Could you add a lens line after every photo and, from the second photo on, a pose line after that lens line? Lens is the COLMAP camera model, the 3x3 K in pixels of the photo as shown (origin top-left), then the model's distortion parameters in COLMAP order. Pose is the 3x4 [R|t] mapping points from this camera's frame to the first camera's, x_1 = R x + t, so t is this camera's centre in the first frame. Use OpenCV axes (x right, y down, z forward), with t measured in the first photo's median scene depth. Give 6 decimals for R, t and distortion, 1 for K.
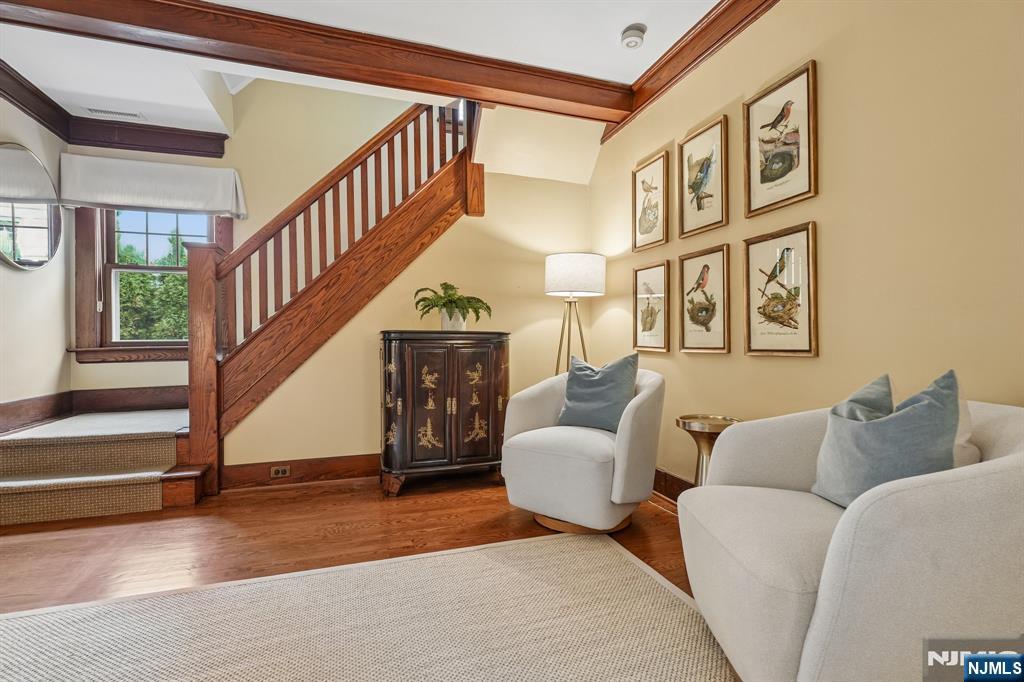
lens RADIAL K [[468.3, 0, 512.0], [0, 468.3, 341.0], [0, 0, 1]] dist [-0.003838, 0.000019]
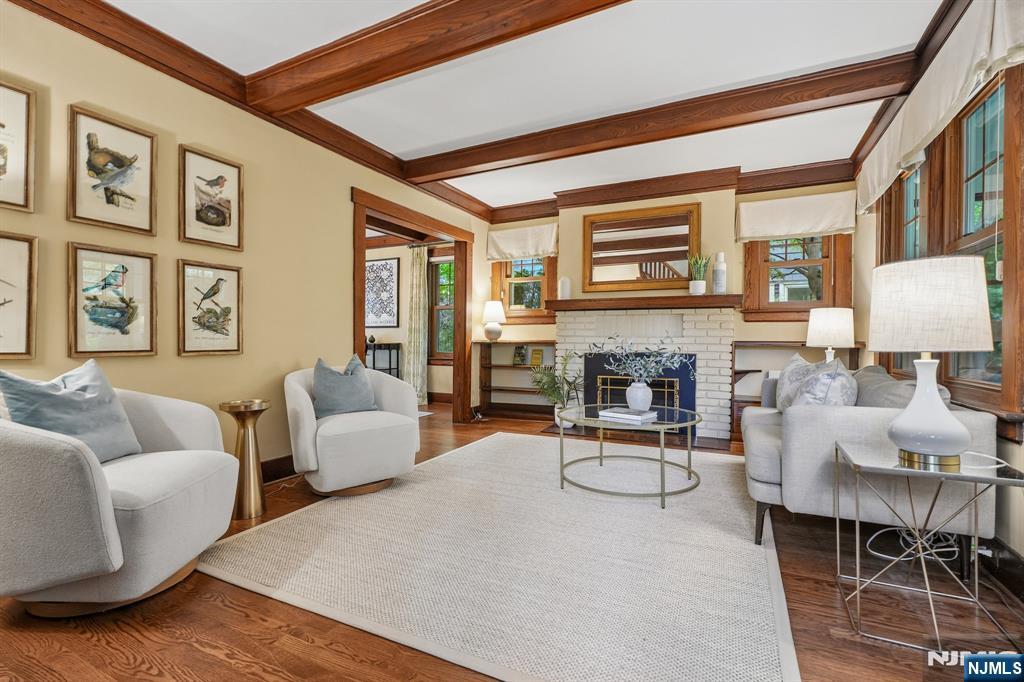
lens RADIAL K [[452.1, 0, 511.9], [0, 452.1, 330.9], [0, 0, 1]] dist [-0.002383, 0.000061]
pose [[-0.699333, 0.015069, 0.714637, -0.908360], [-0.002855, 0.999711, -0.023874, -0.007953], [-0.714790, -0.018737, -0.699088, 1.193198]]
